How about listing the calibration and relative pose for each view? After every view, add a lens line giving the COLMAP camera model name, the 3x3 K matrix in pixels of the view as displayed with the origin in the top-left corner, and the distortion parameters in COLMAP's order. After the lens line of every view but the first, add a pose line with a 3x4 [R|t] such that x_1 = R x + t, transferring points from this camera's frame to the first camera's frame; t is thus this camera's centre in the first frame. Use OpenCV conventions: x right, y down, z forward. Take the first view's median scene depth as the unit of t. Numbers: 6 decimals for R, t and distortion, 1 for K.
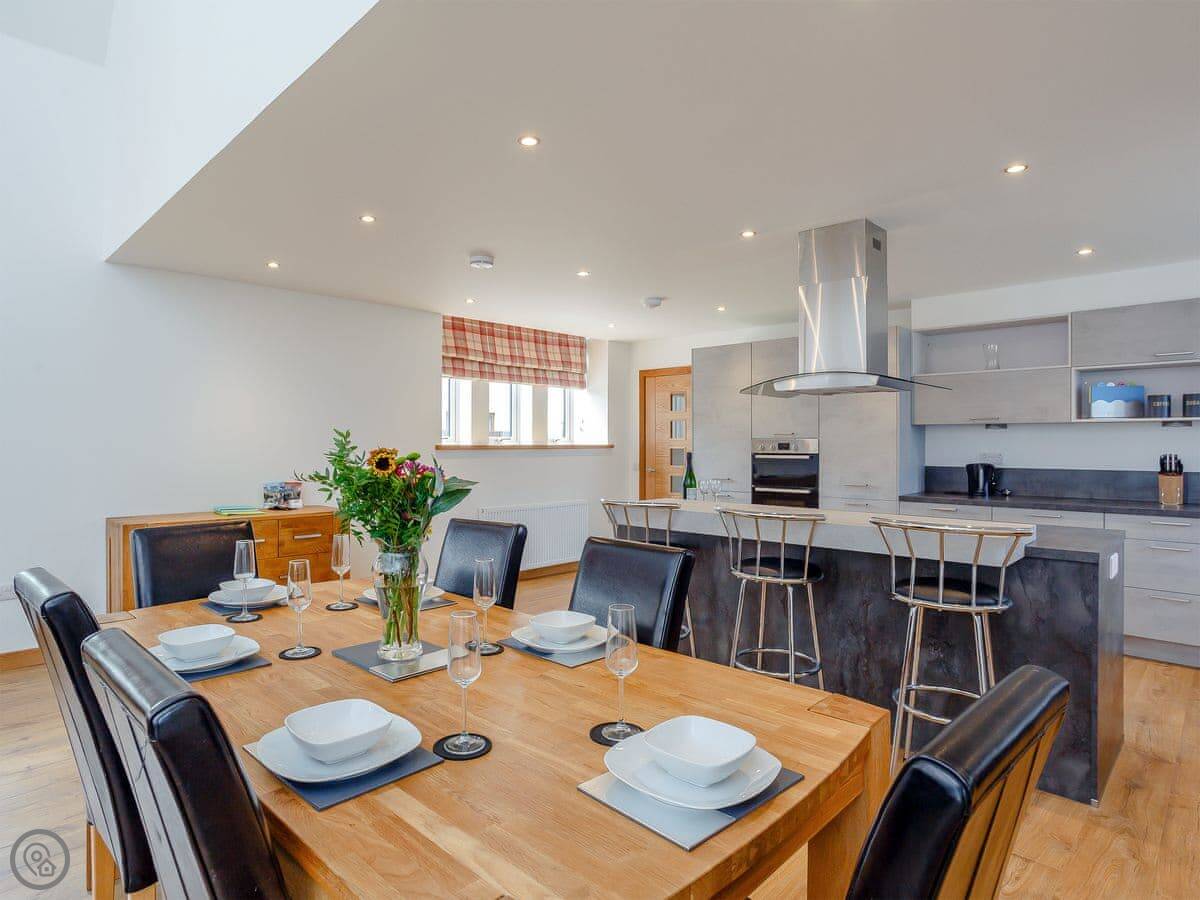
lens RADIAL K [[685.2, 0, 587.6], [0, 685.2, 448.2], [0, 0, 1]] dist [-0.008421, 0.009439]
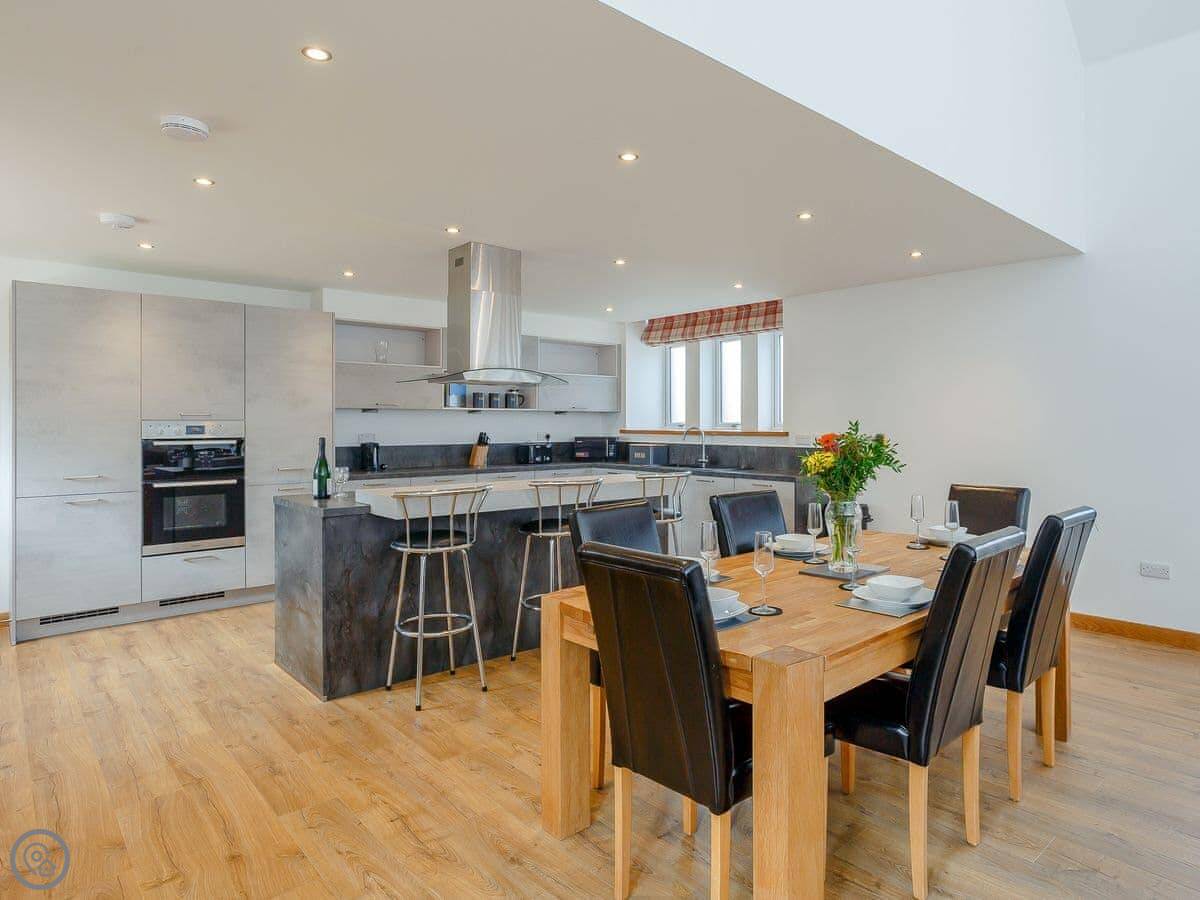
lens RADIAL K [[684.8, 0, 667.9], [0, 684.8, 419.1], [0, 0, 1]] dist [-0.050539, 0.018037]
pose [[0.042650, 0.008043, 0.999058, -0.593406], [0.012116, 0.999890, -0.008567, -0.002113], [-0.999017, 0.012470, 0.042548, 0.478272]]
